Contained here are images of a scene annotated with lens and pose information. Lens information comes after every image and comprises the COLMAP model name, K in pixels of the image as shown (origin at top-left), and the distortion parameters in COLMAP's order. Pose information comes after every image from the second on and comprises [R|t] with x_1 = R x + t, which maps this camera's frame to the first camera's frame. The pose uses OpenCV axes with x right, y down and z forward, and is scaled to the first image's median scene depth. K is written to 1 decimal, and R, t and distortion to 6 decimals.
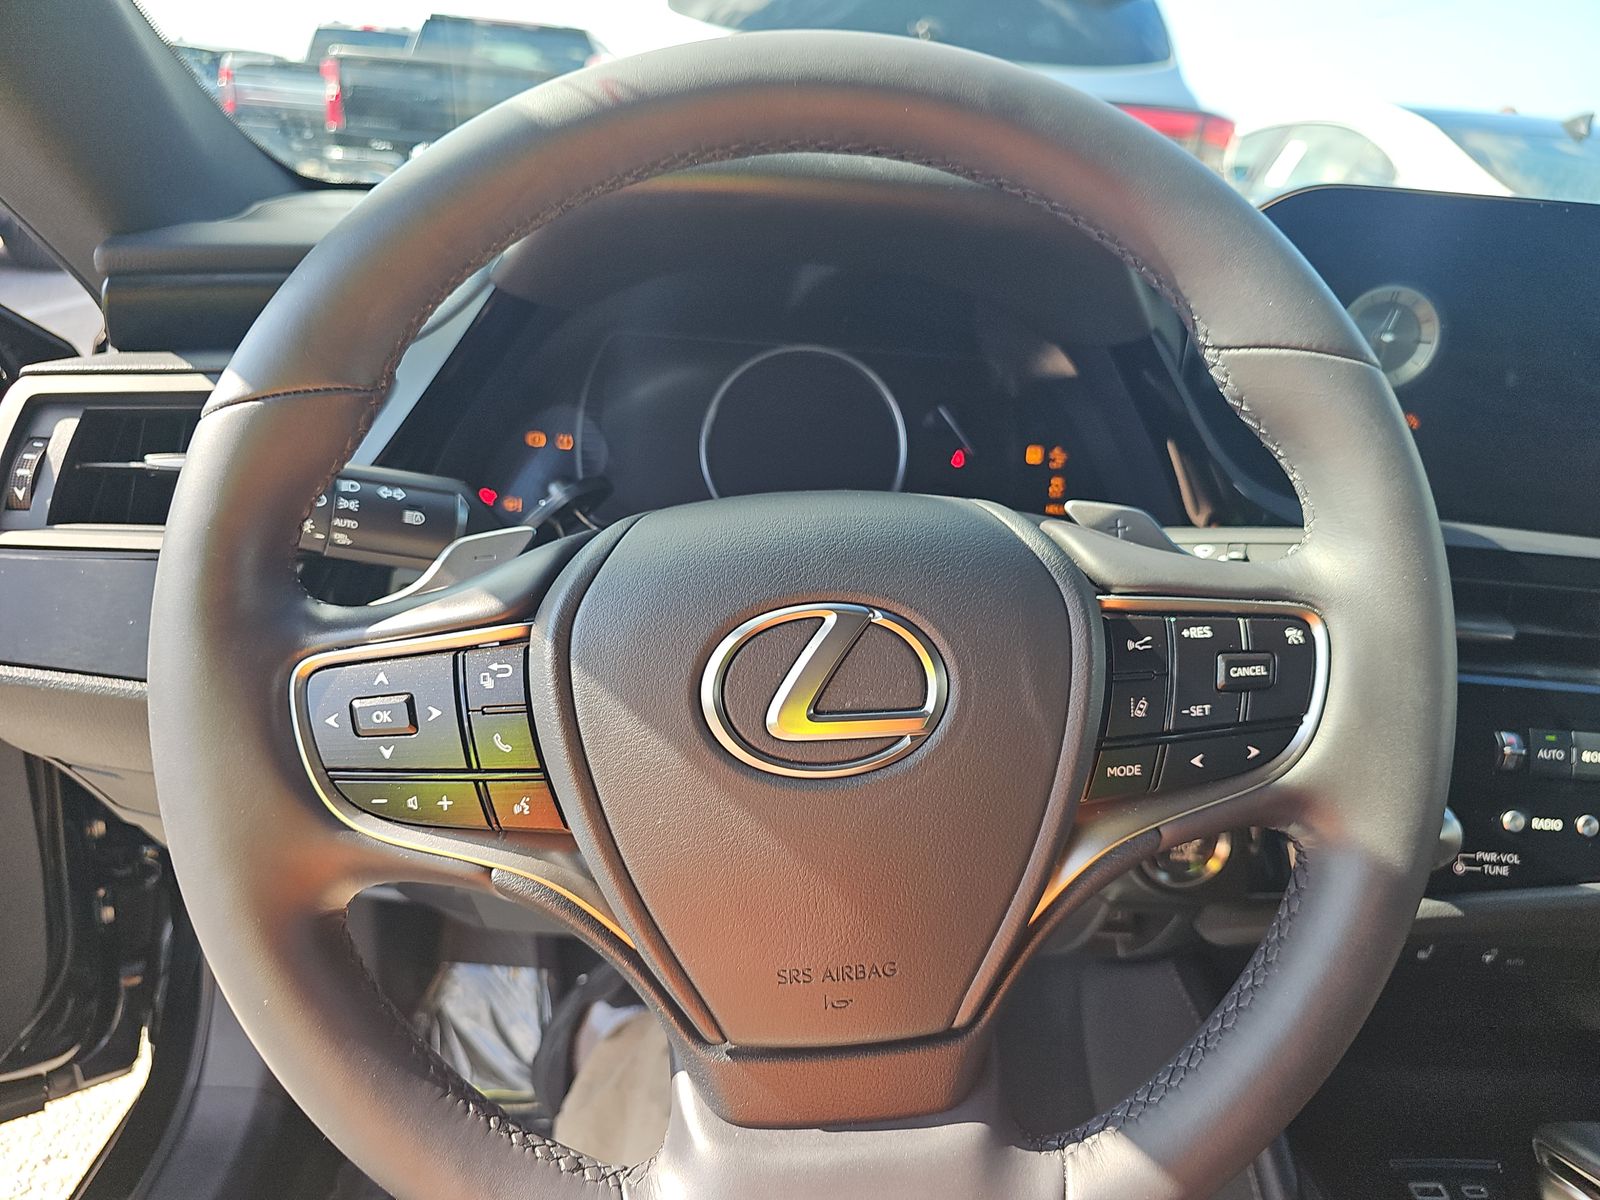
lens RADIAL K [[1046.9, 0, 793.6], [0, 1046.9, 607.4], [0, 0, 1]] dist [-0.008136, -0.002450]
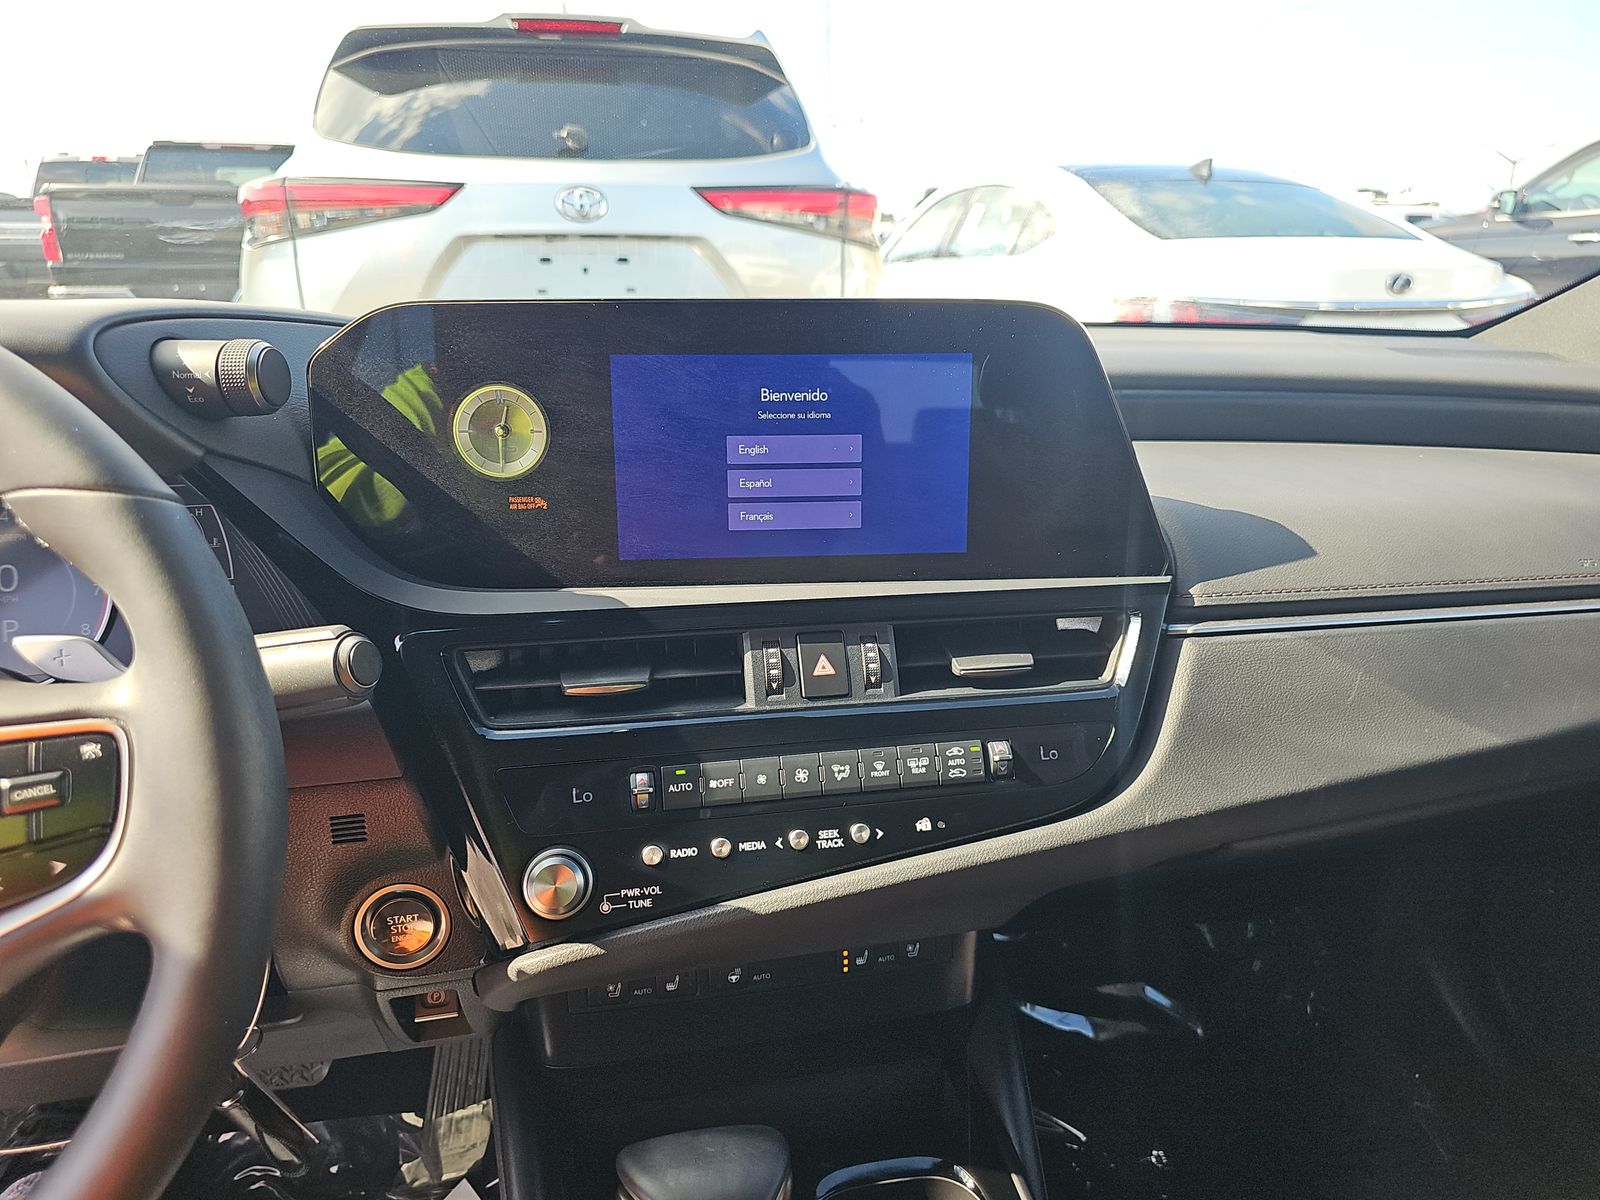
lens RADIAL K [[1046.9, 0, 799.9], [0, 1046.9, 597.5], [0, 0, 1]] dist [-0.008136, -0.002450]
pose [[0.976809, -0.139196, 0.162692, 0.698728], [0.151349, 0.986354, -0.064800, 0.034589], [-0.151452, 0.087921, 0.984547, -0.117335]]
